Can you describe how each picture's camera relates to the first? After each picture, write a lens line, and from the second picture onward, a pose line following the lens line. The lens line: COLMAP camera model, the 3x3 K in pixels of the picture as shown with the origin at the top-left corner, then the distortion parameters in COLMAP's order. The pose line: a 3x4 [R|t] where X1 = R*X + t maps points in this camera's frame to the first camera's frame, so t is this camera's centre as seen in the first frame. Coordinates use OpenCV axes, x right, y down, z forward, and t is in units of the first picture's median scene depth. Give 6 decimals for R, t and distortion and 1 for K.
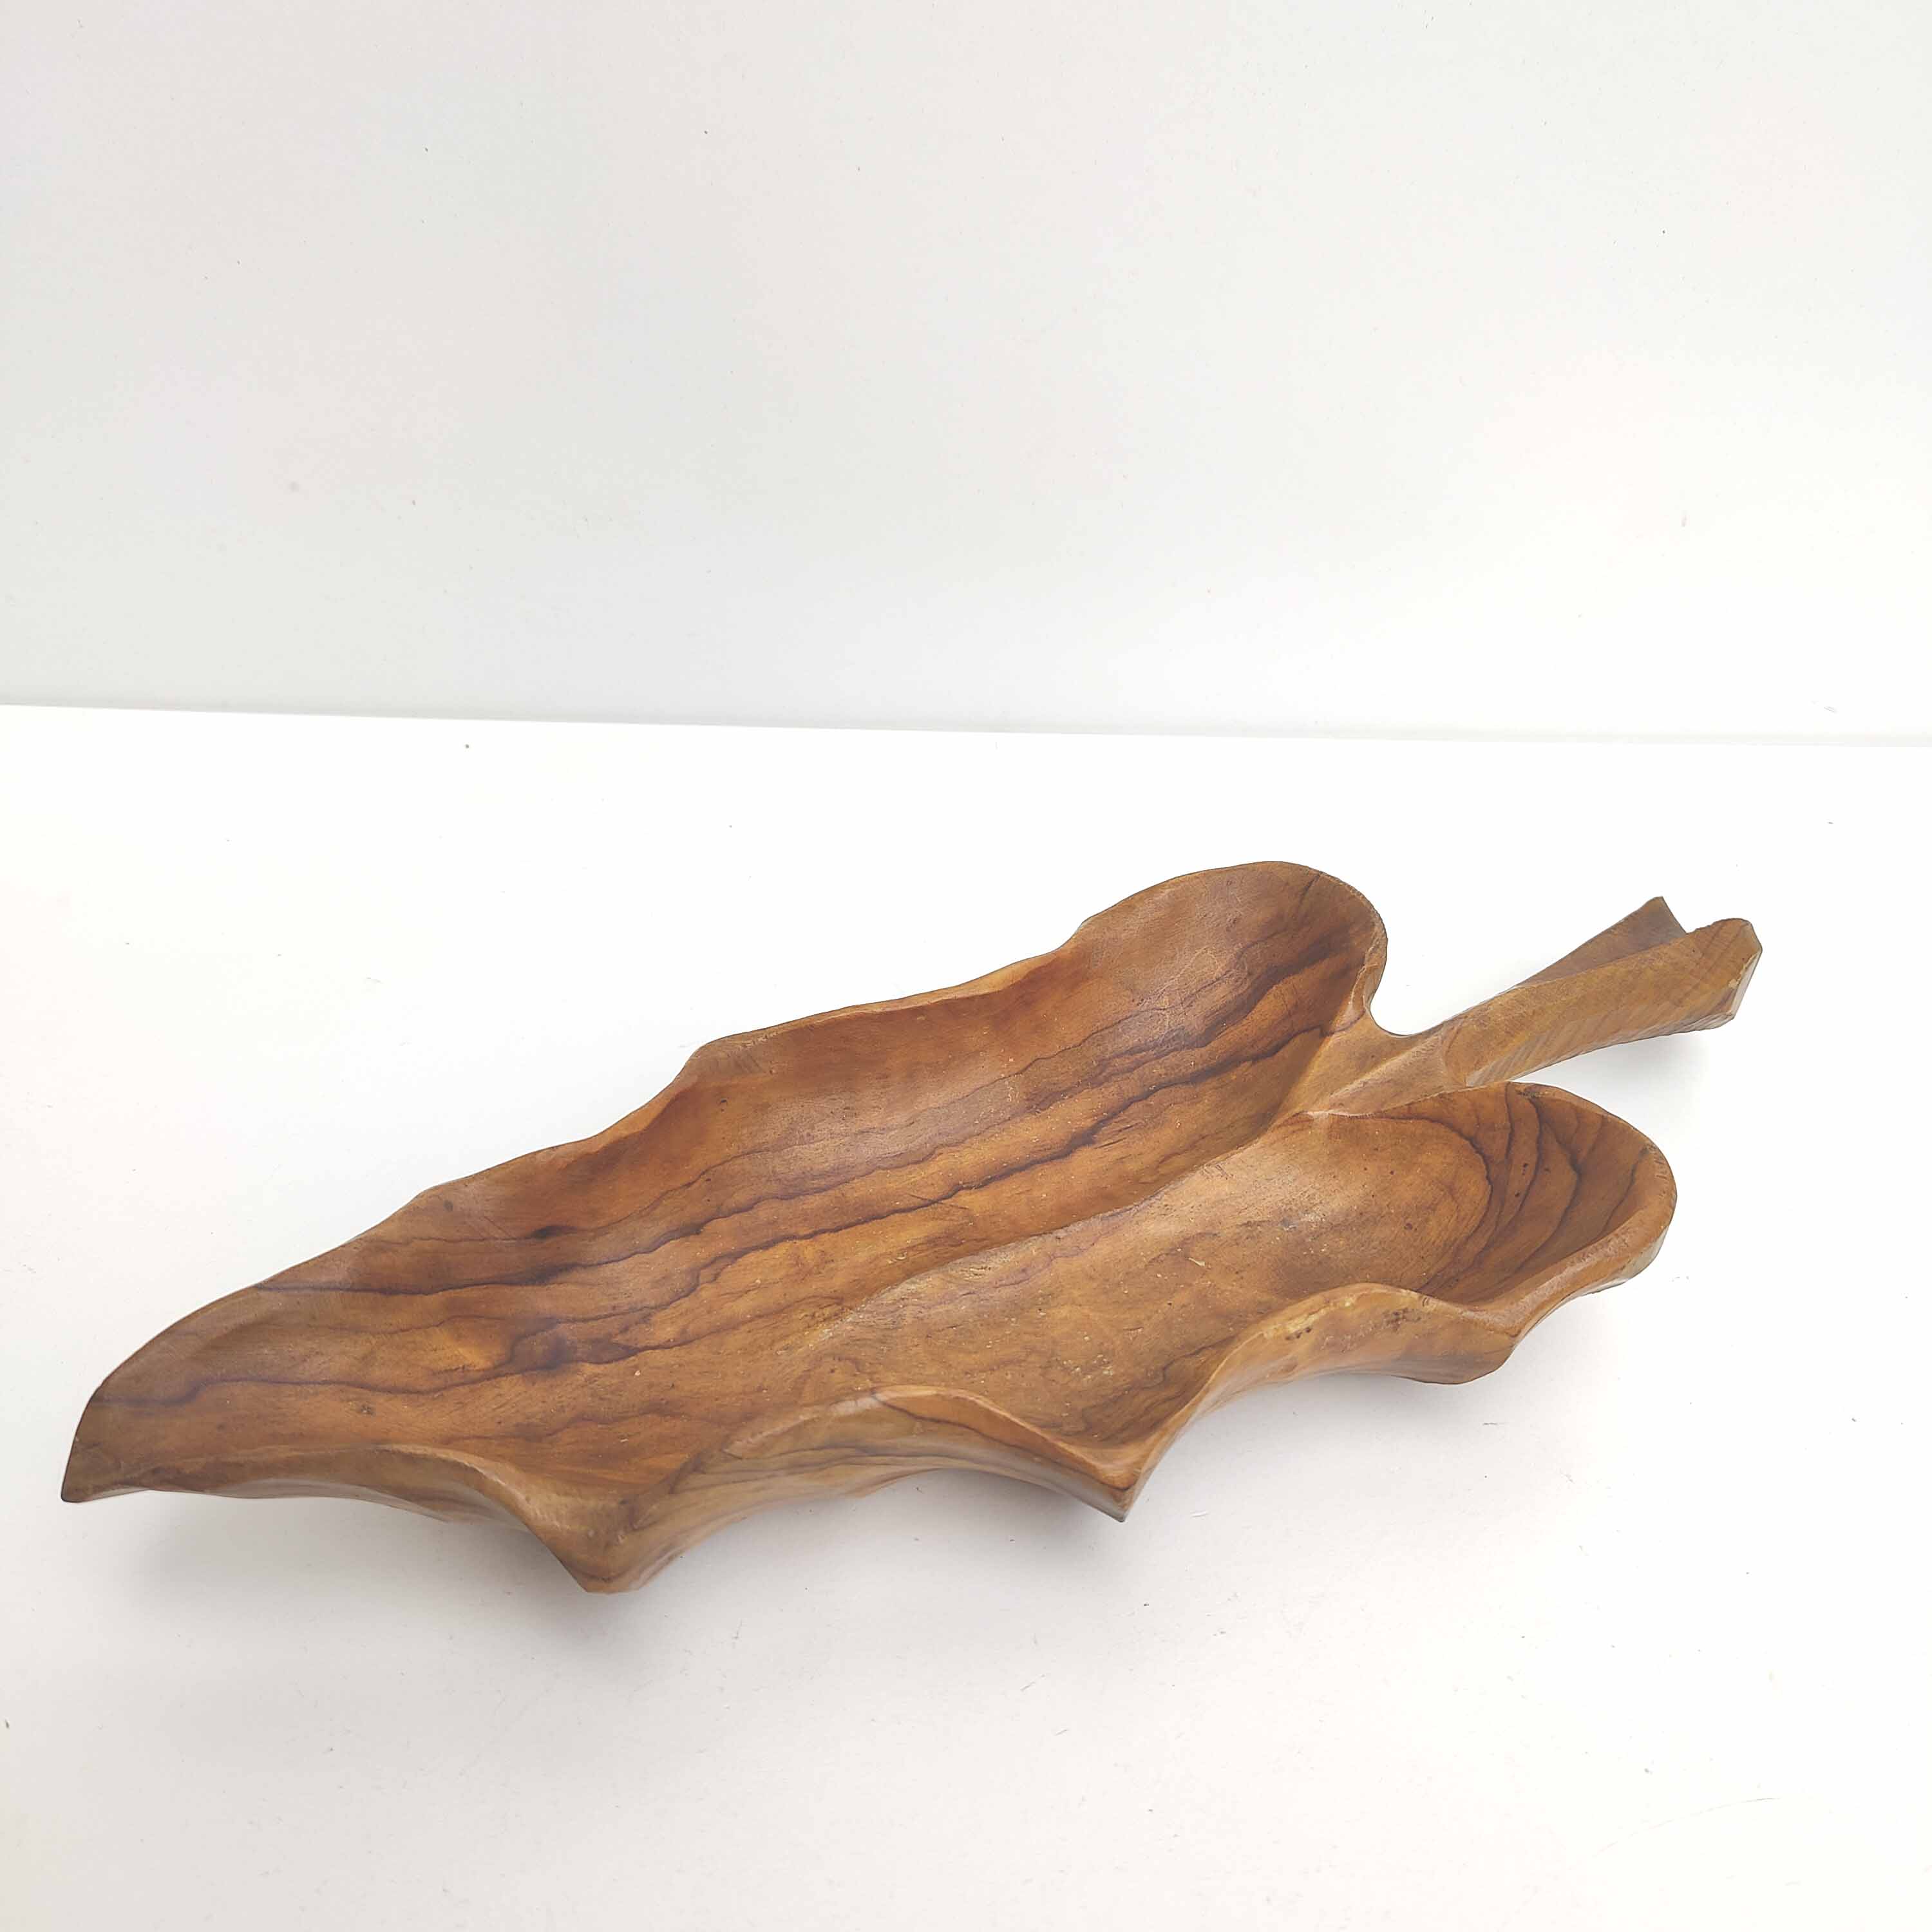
lens RADIAL K [[1845.8, 0, 967.1], [0, 1845.8, 997.6], [0, 0, 1]] dist [-0.024307, 0.002651]
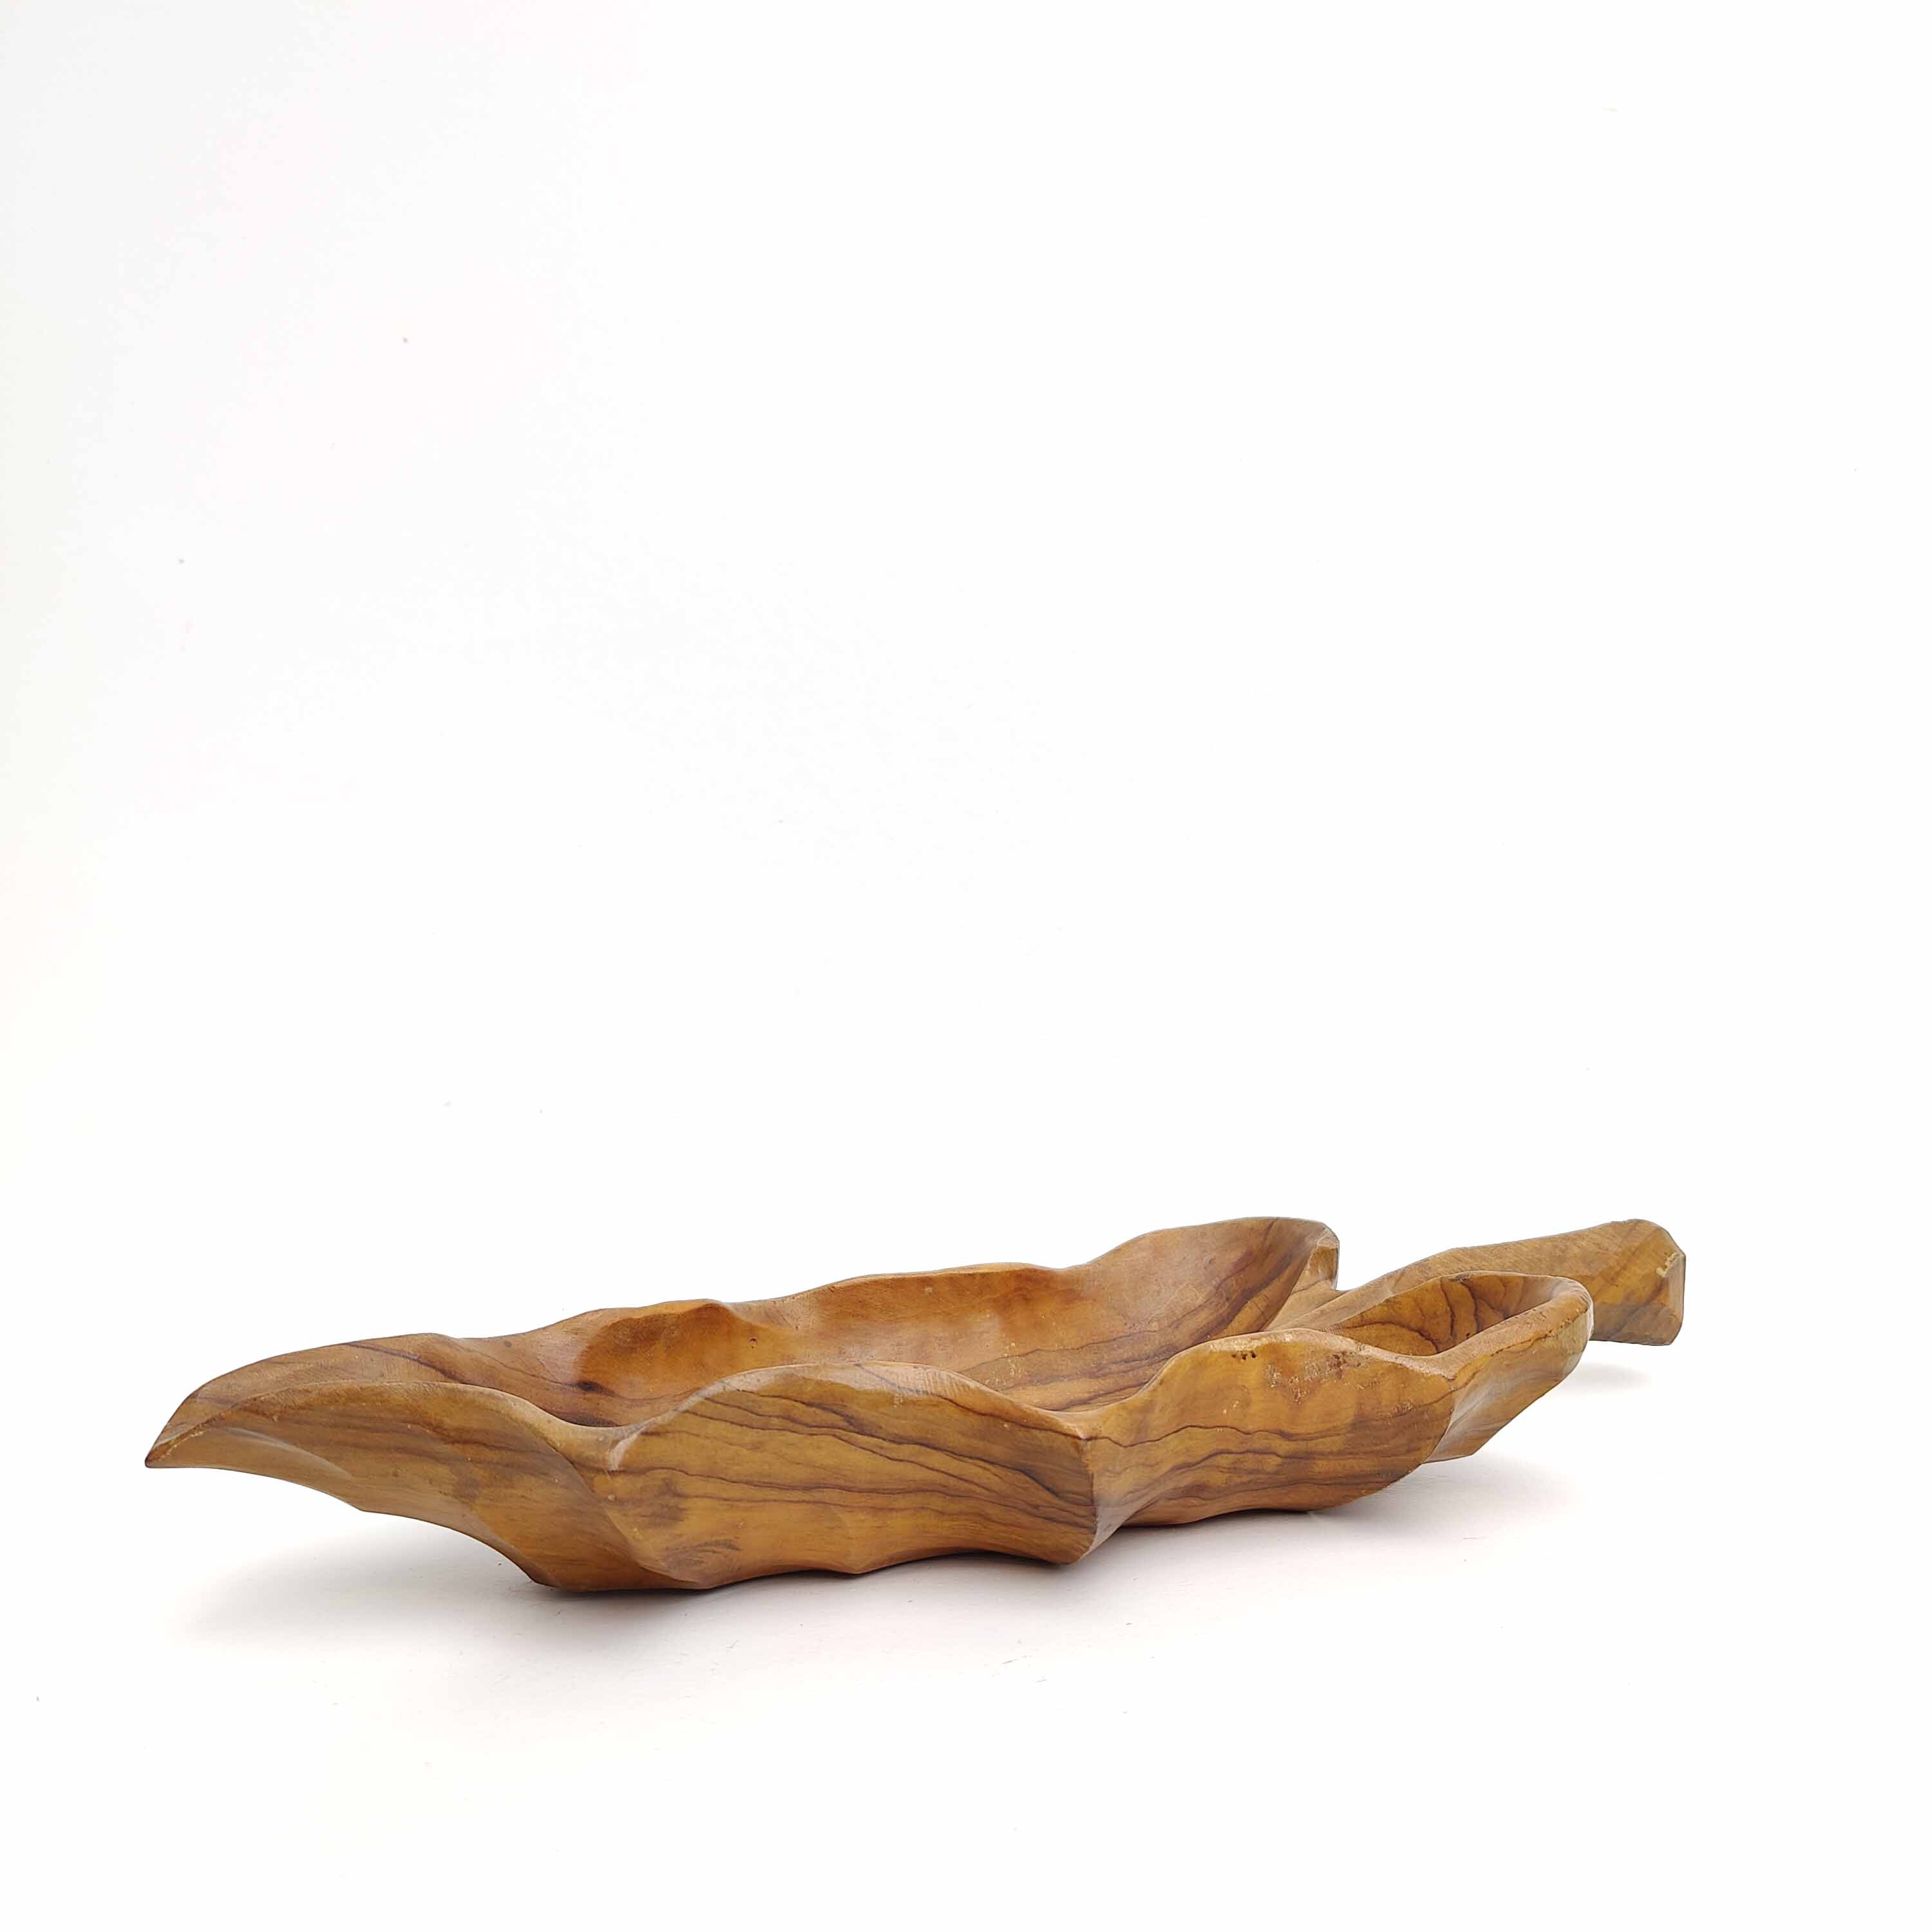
lens RADIAL K [[1845.8, 0, 967.1], [0, 1845.8, 997.6], [0, 0, 1]] dist [-0.024307, 0.002651]
pose [[0.996541, -0.067664, -0.048243, 0.068181], [0.026639, 0.810001, -0.585823, 0.550709], [0.078716, 0.582512, 0.809002, -0.036330]]
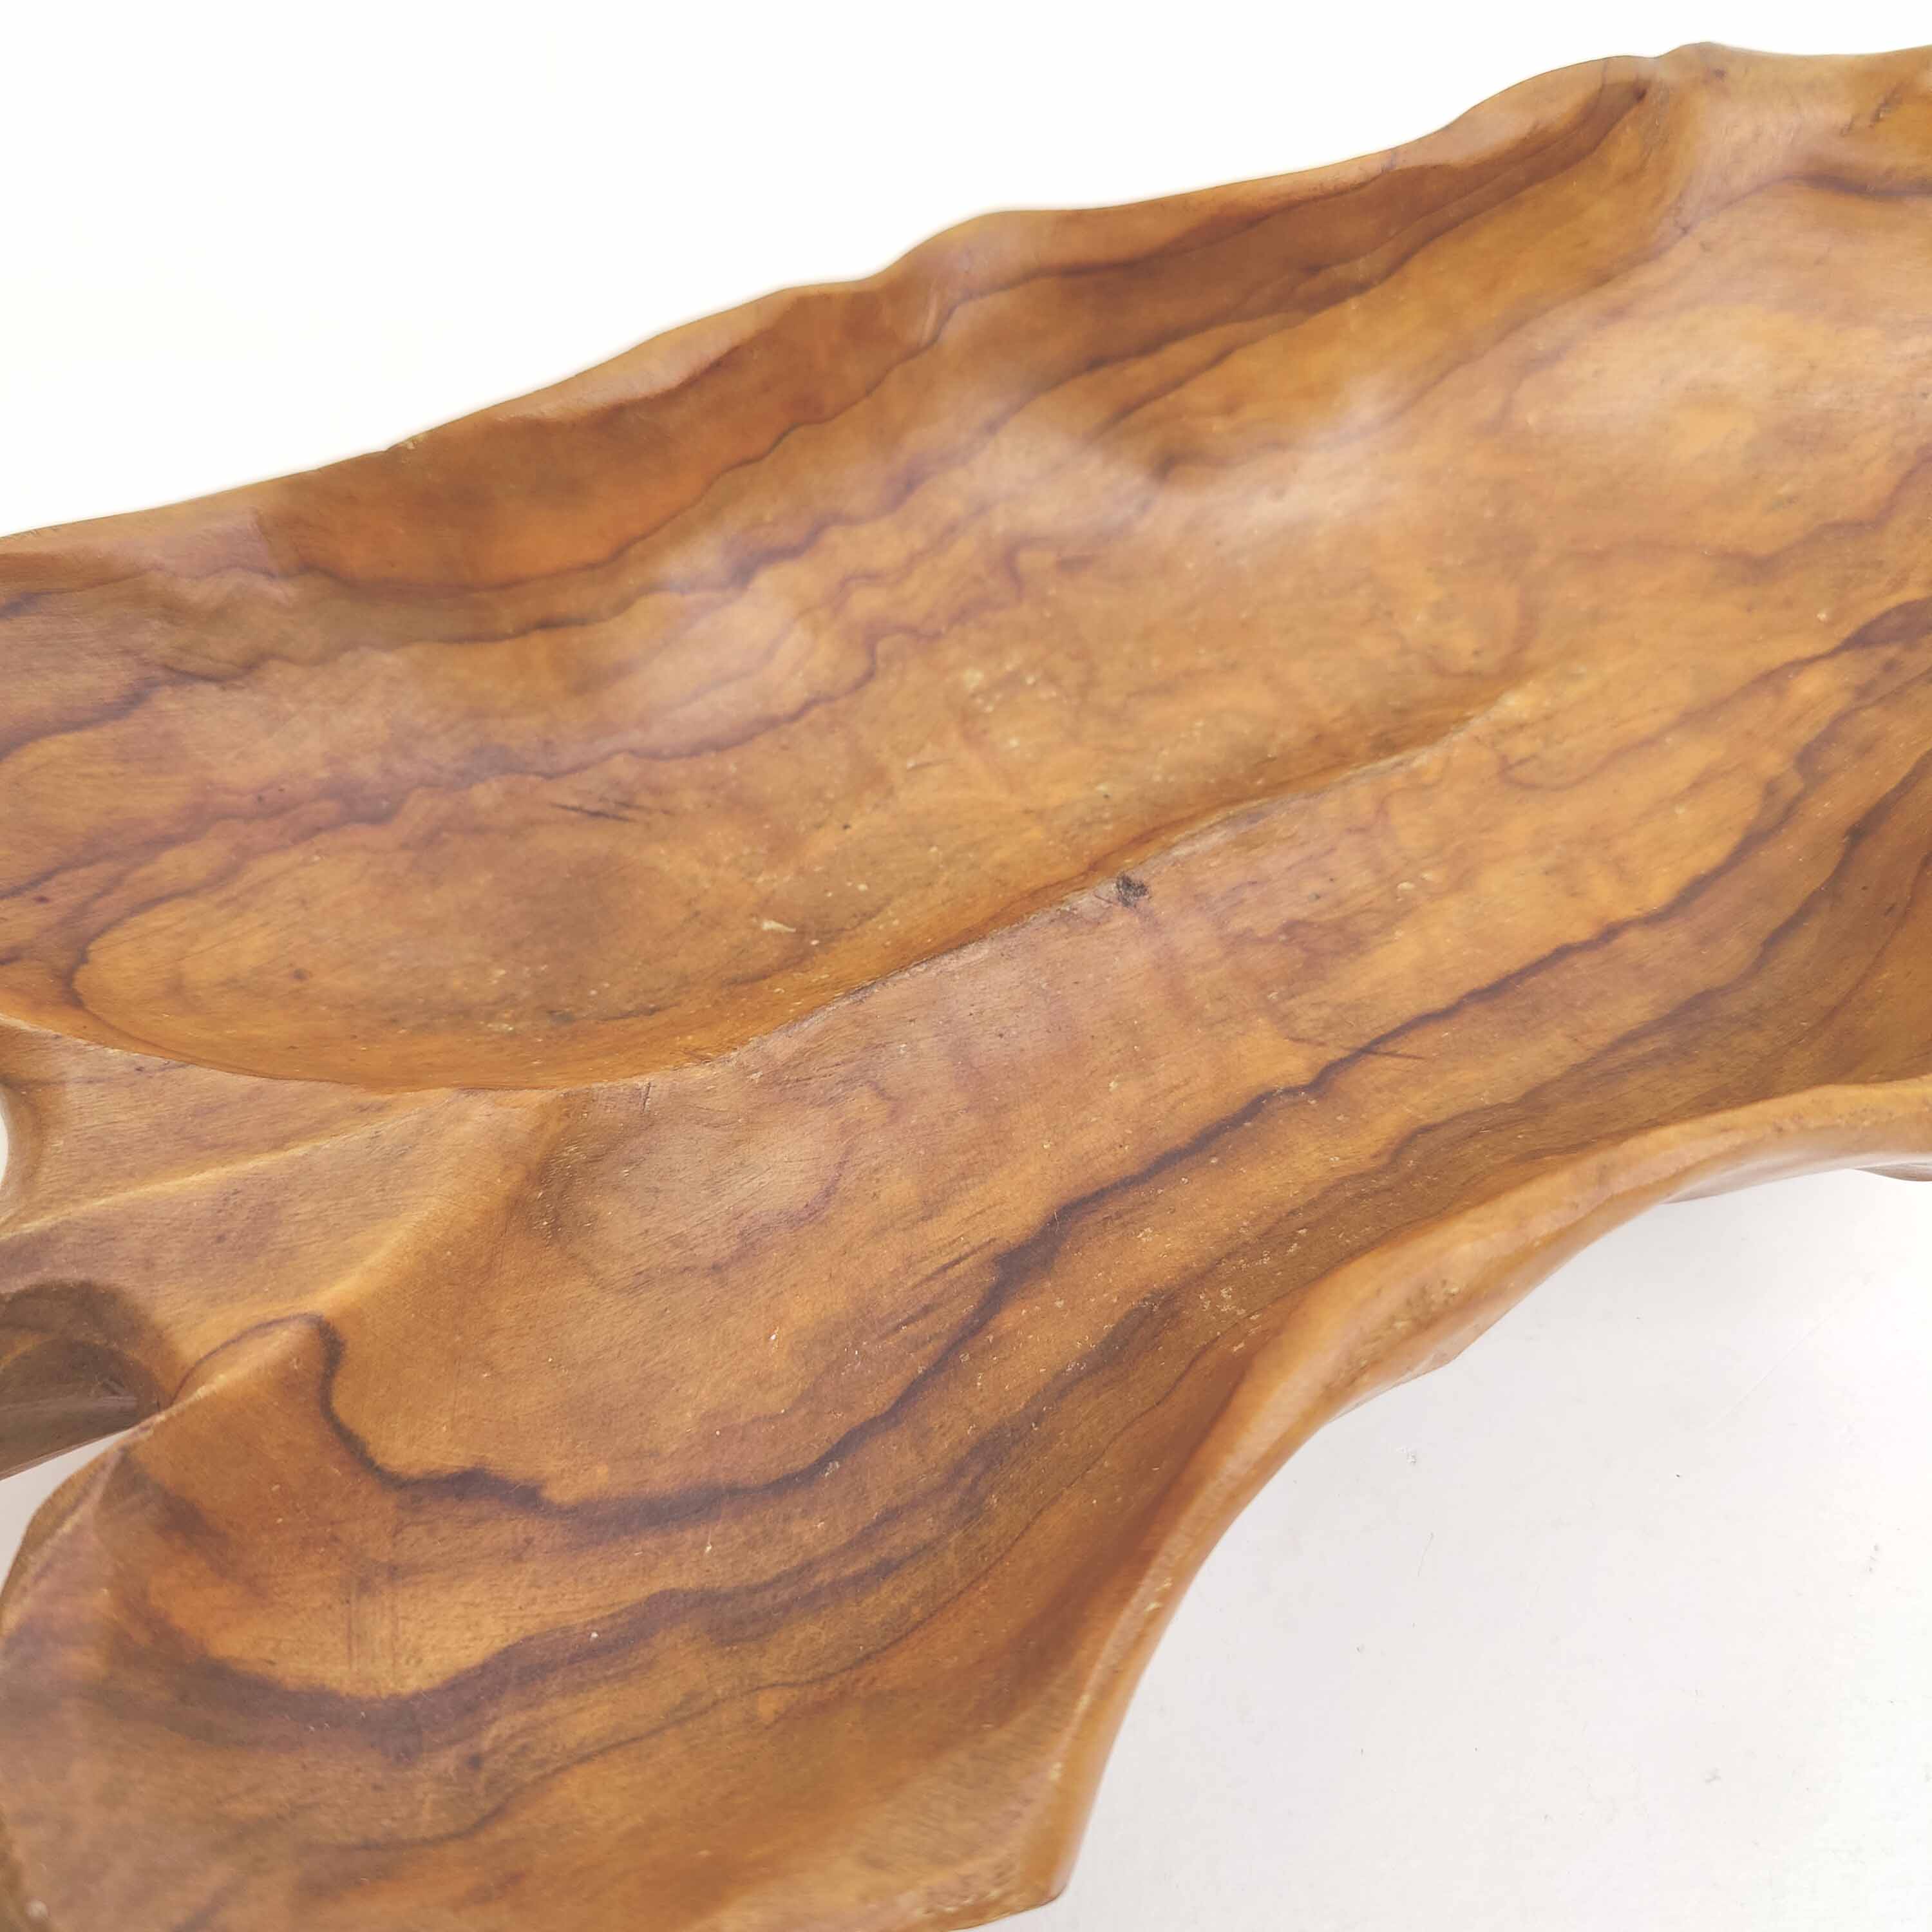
lens RADIAL K [[1888.0, 0, 956.2], [0, 1888.0, 967.0], [0, 0, 1]] dist [-0.087474, 0.173698]
pose [[-0.999382, 0.031030, -0.016526, 0.086212], [-0.020236, -0.123339, 0.992158, -0.328945], [0.028748, 0.991879, 0.123890, 0.934500]]
